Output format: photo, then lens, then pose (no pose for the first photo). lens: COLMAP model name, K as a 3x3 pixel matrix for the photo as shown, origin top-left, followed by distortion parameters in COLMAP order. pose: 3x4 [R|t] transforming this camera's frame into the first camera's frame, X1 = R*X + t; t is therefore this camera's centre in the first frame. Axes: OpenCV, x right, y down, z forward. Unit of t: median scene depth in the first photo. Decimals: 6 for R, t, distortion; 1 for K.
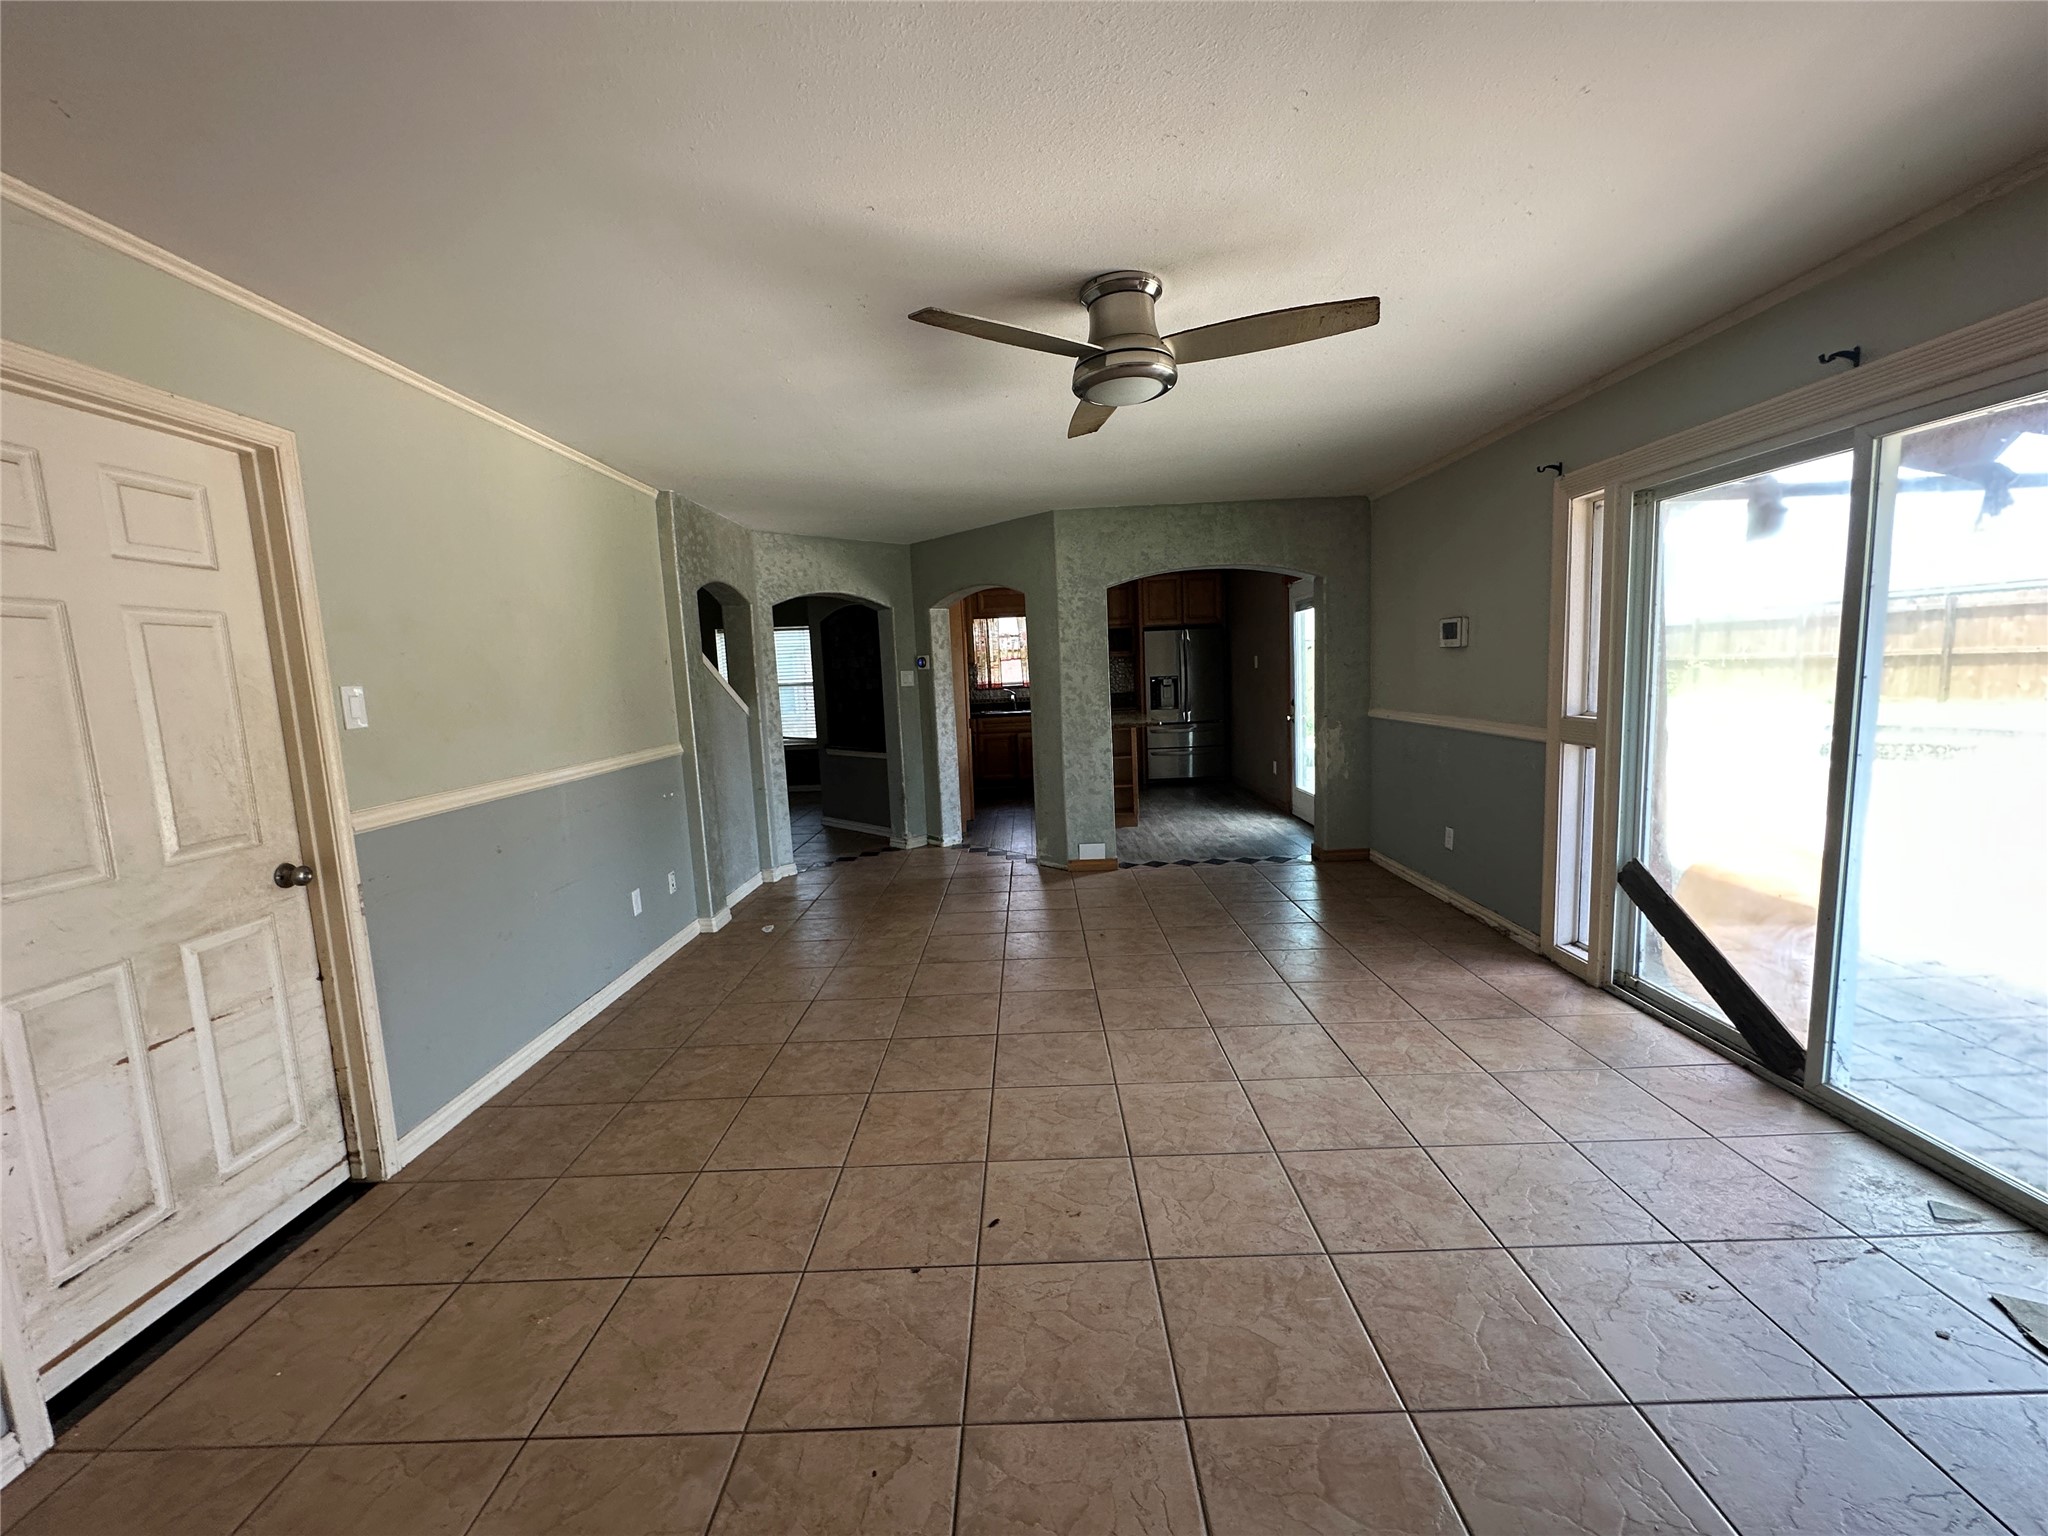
lens RADIAL K [[821.9, 0, 1020.0], [0, 821.9, 769.4], [0, 0, 1]] dist [-0.005377, 0.000808]
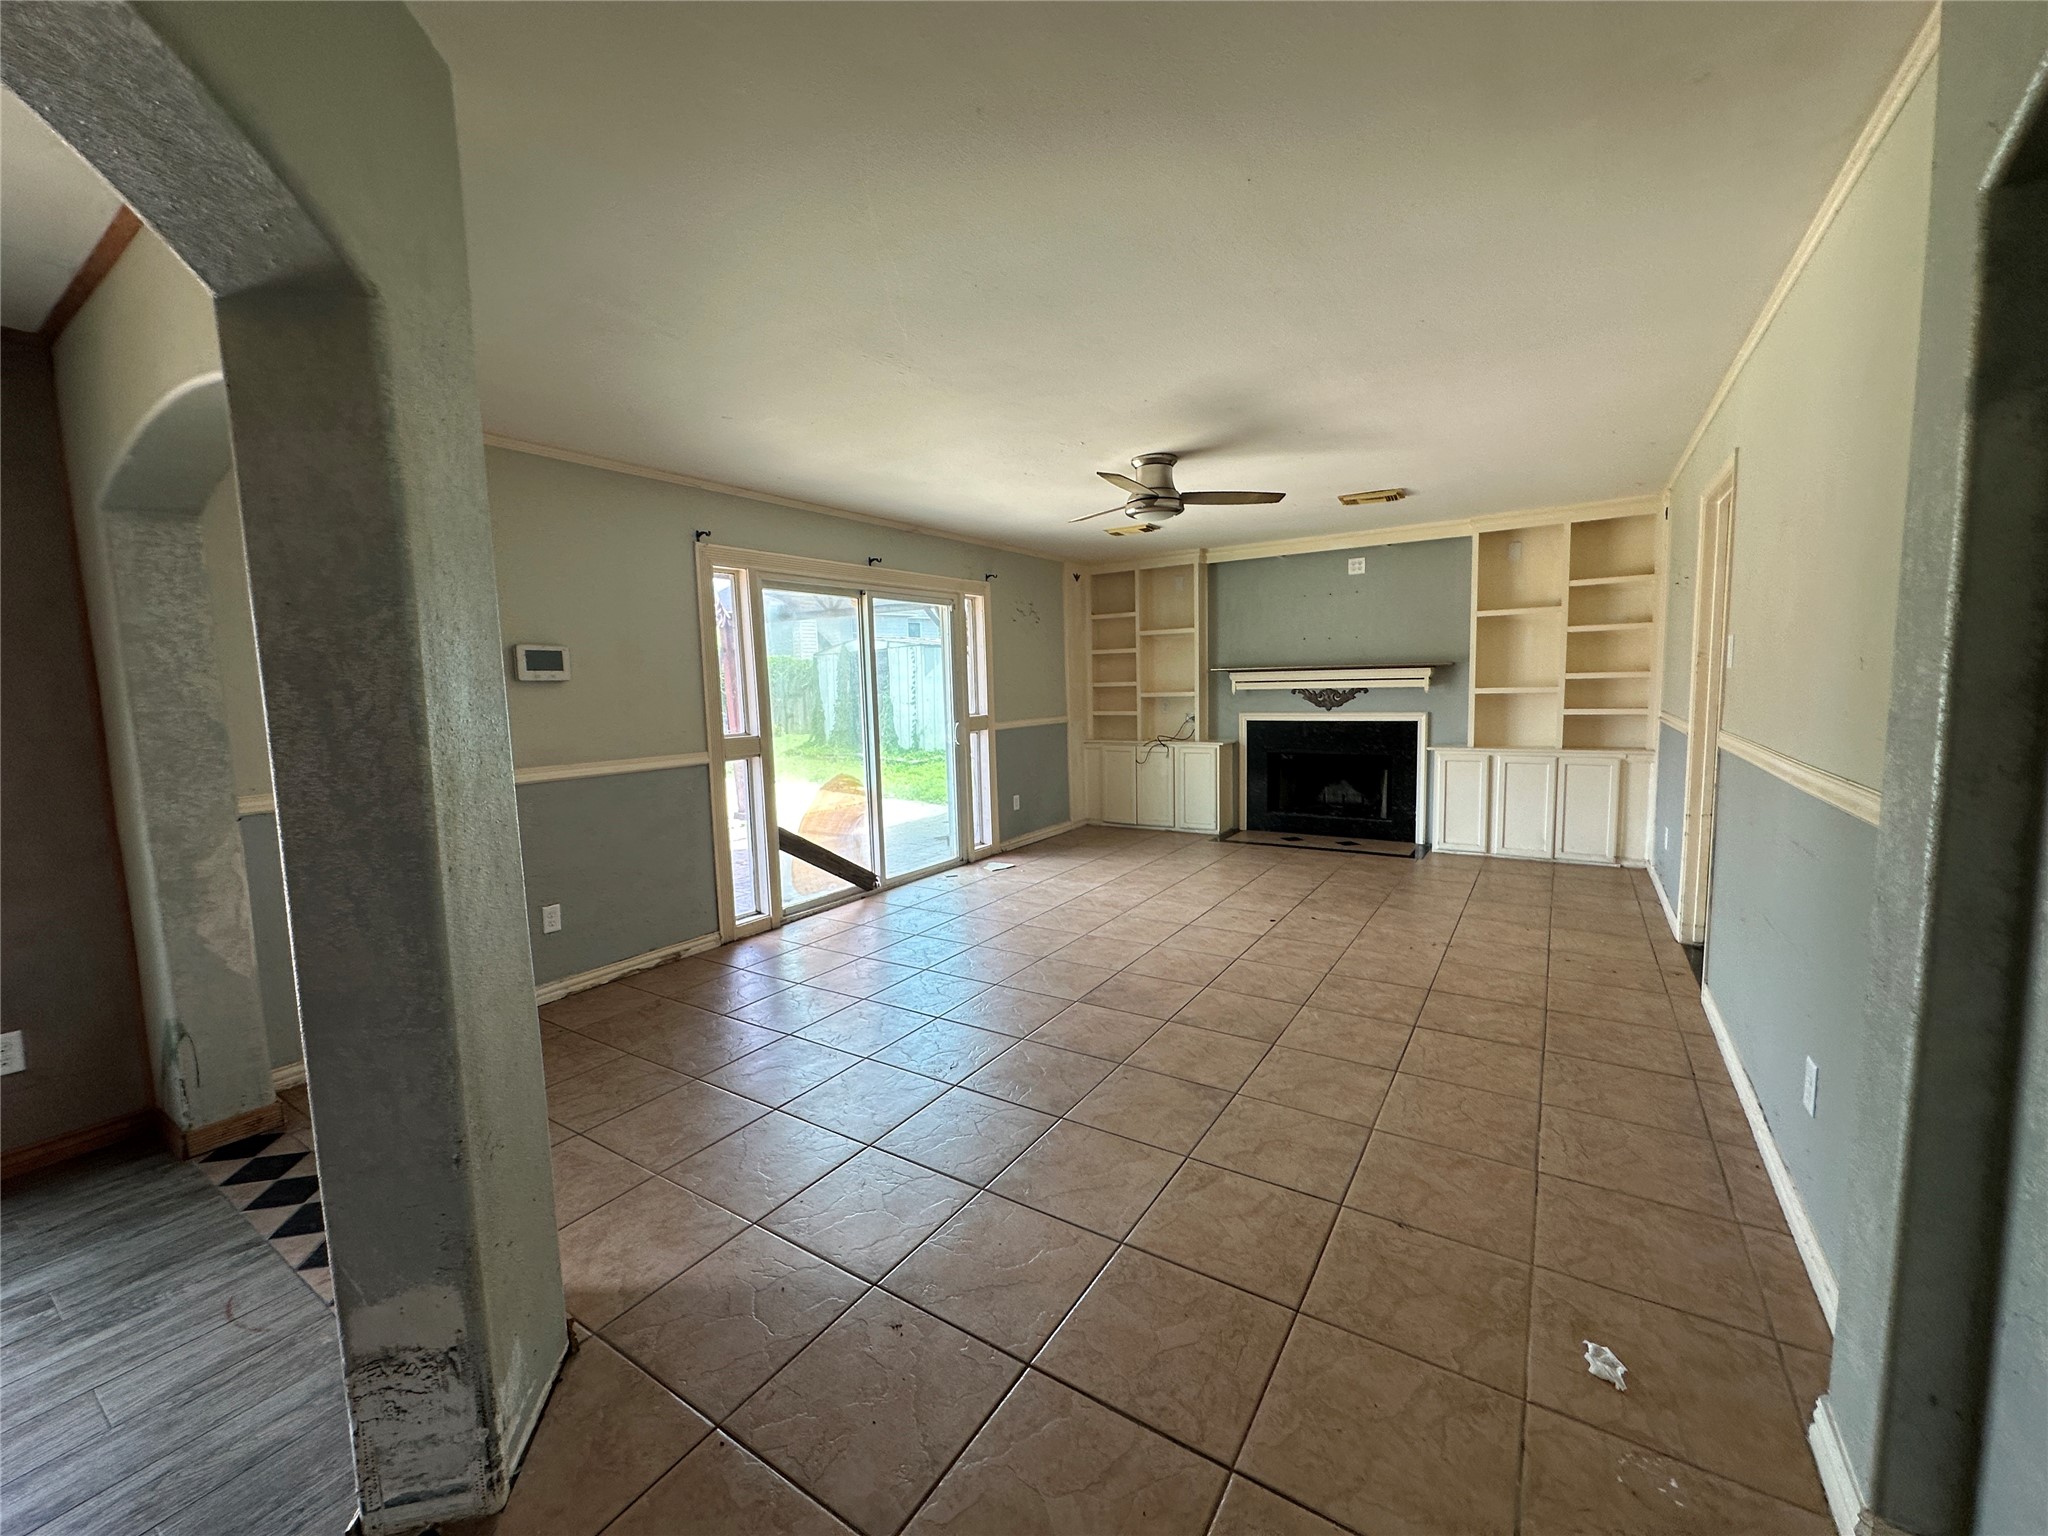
lens RADIAL K [[821.9, 0, 1012.6], [0, 821.9, 775.8], [0, 0, 1]] dist [-0.005377, 0.000808]
pose [[-0.834914, 0.009125, 0.550305, -0.520097], [0.133966, 0.973161, 0.187114, -0.250009], [-0.533828, 0.229946, -0.813728, 2.417827]]
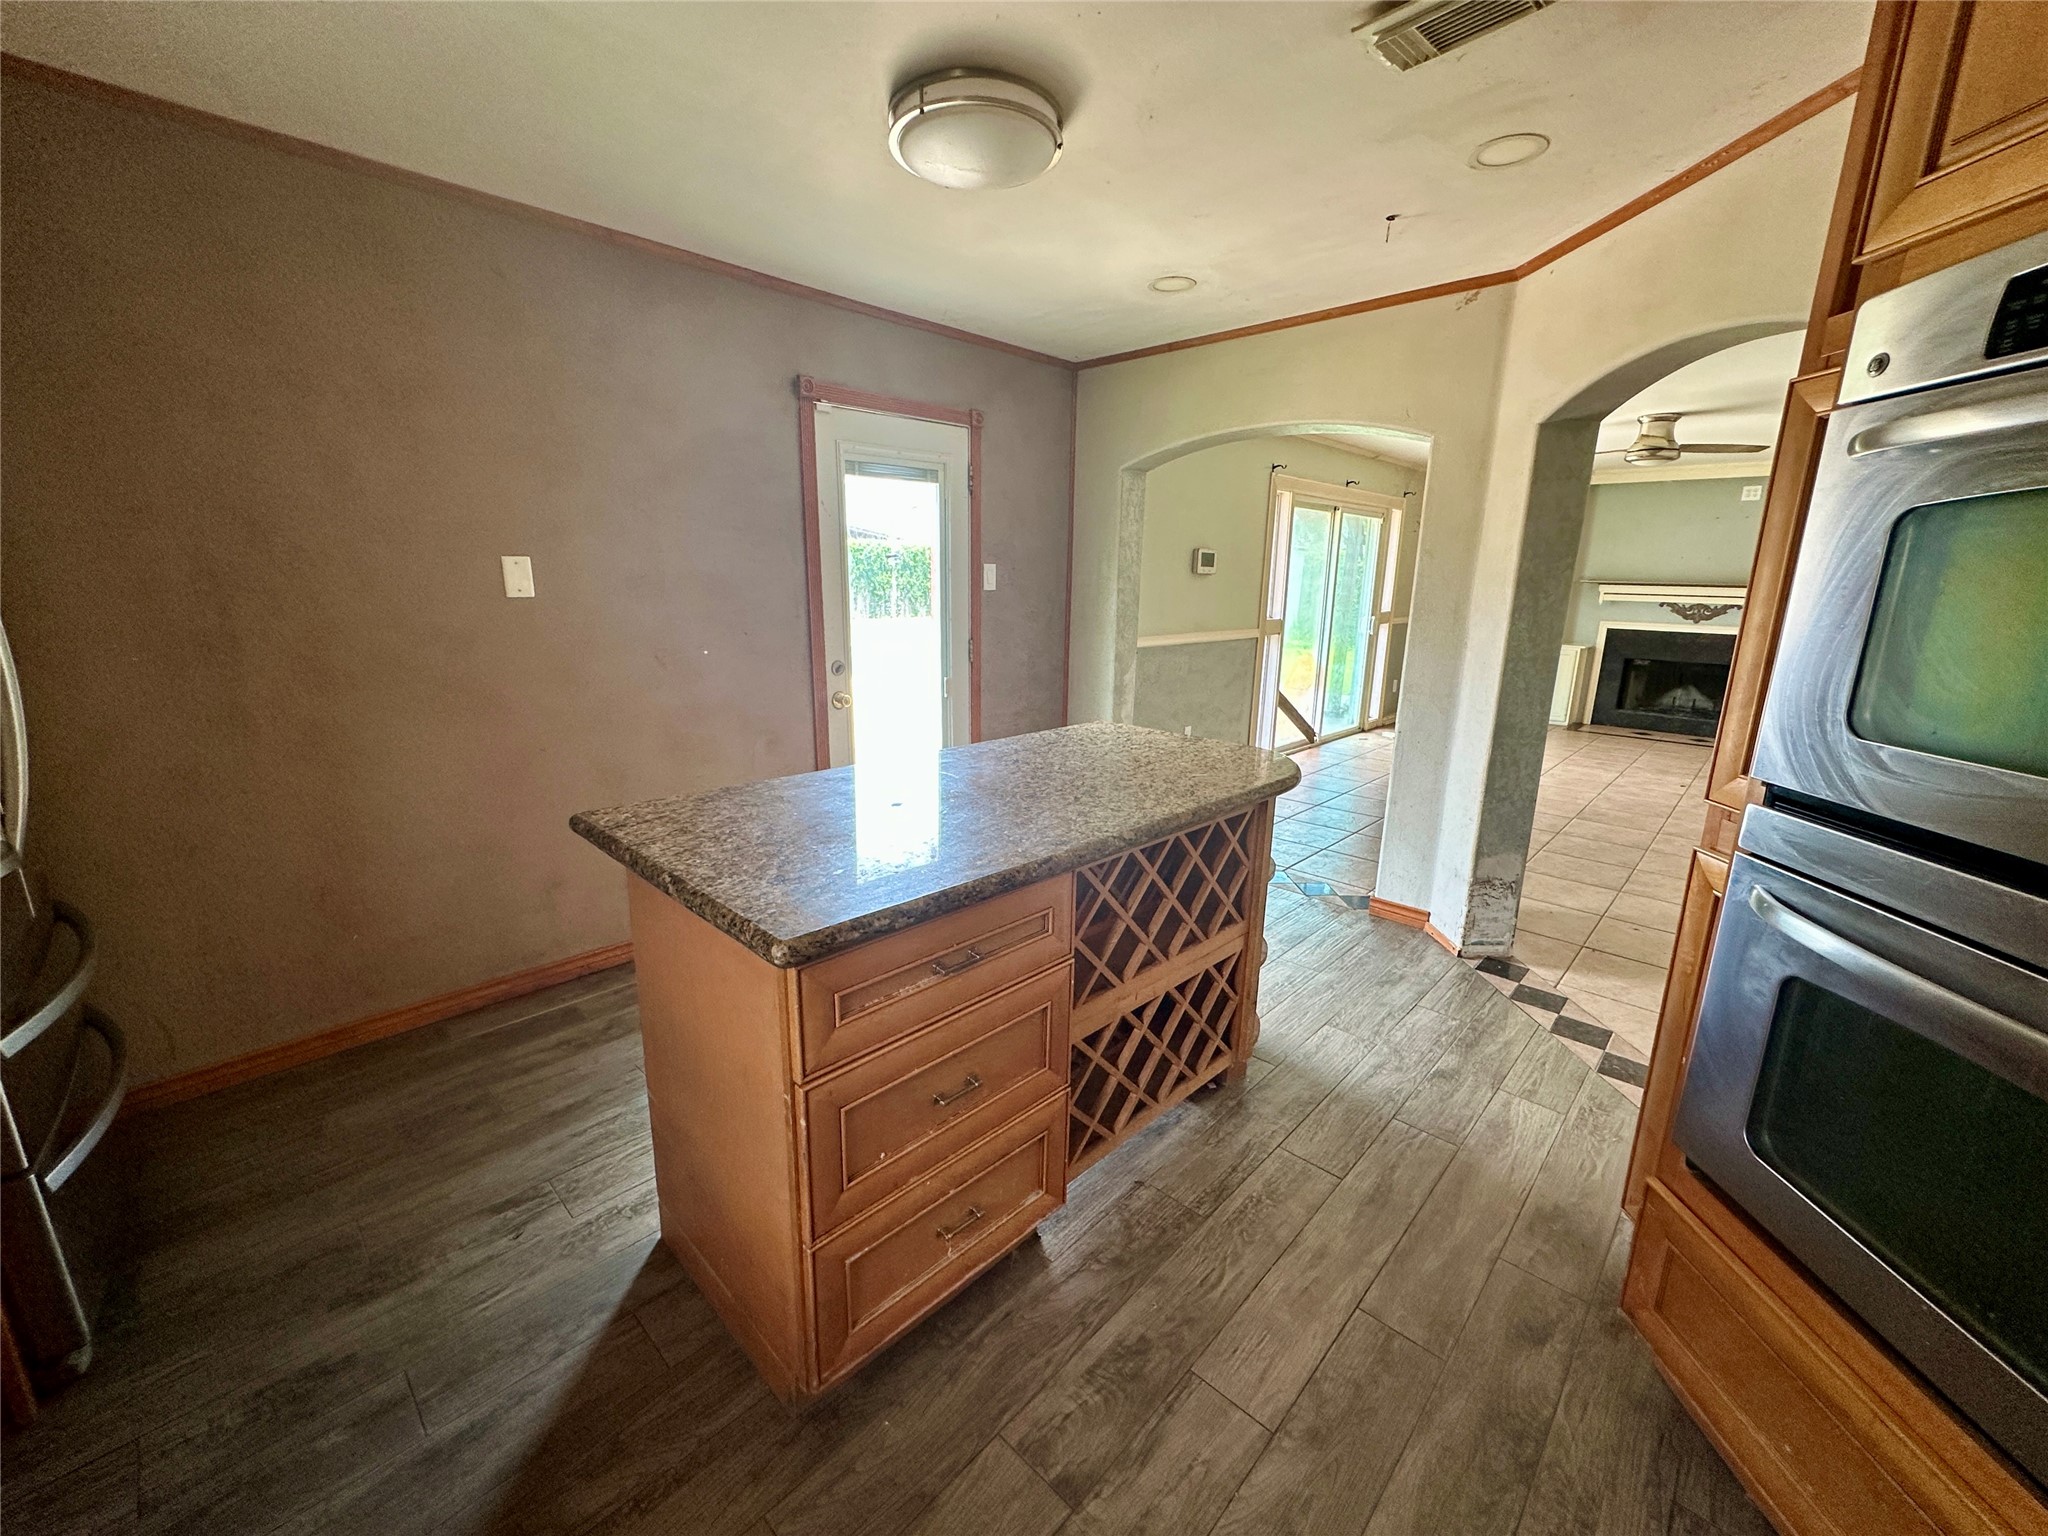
lens RADIAL K [[821.9, 0, 1022.0], [0, 821.9, 773.7], [0, 0, 1]] dist [-0.005377, 0.000808]
pose [[-0.729339, -0.127507, 0.672166, -0.210090], [0.102054, 0.951211, 0.291175, -0.418334], [-0.676498, 0.280962, -0.680743, 3.498262]]
